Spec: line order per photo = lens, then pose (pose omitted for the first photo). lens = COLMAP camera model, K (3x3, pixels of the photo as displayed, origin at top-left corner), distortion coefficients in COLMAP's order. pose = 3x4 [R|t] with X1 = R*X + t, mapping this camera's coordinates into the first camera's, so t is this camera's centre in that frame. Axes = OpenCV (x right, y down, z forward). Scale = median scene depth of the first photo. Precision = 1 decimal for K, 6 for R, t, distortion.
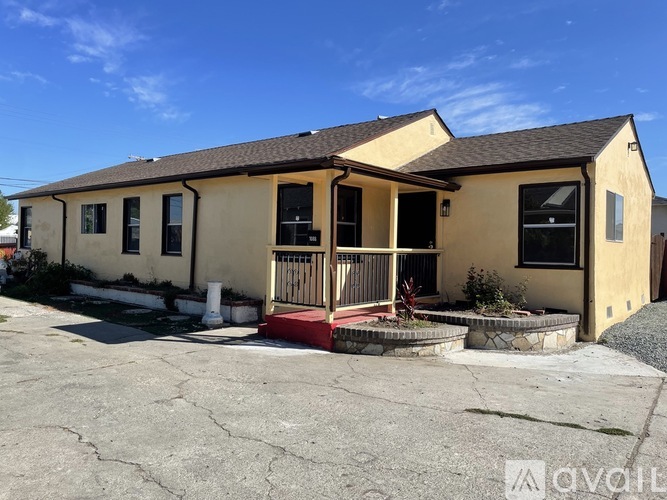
lens RADIAL K [[512.5, 0, 333.5], [0, 512.5, 250.0], [0, 0, 1]] dist [0.045193, -0.116360]
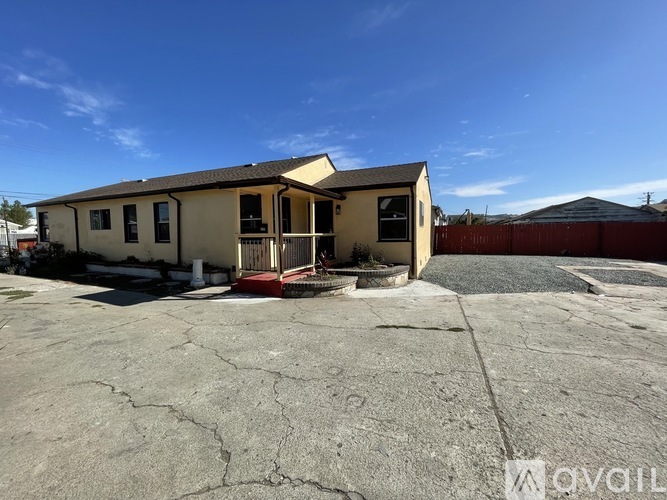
lens RADIAL K [[265.2, 0, 333.6], [0, 265.2, 259.5], [0, 0, 1]] dist [-0.016259, 0.000073]
pose [[0.956294, -0.057945, 0.286607, -0.072156], [0.030401, 0.994559, 0.099640, -0.003656], [-0.290821, -0.086572, 0.952853, 0.130614]]
